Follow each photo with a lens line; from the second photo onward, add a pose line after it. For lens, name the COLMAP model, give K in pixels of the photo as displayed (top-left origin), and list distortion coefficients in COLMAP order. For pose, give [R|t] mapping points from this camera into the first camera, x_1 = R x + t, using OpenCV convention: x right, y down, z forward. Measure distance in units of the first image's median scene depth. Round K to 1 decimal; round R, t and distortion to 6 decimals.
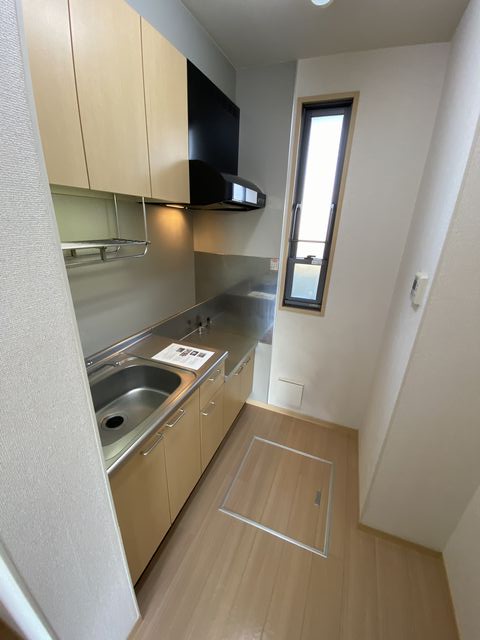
lens RADIAL K [[261.7, 0, 239.6], [0, 261.7, 323.0], [0, 0, 1]] dist [0.008515, -0.000636]
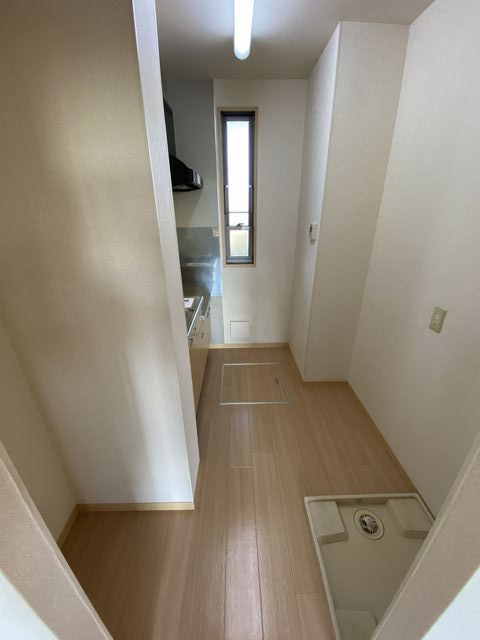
lens RADIAL K [[261.7, 0, 242.7], [0, 261.7, 320.4], [0, 0, 1]] dist [0.008515, -0.000636]
pose [[0.925048, -0.198662, 0.323759, -0.265049], [0.181043, 0.979882, 0.083988, 0.129180], [-0.333931, -0.019078, 0.942405, -0.305971]]
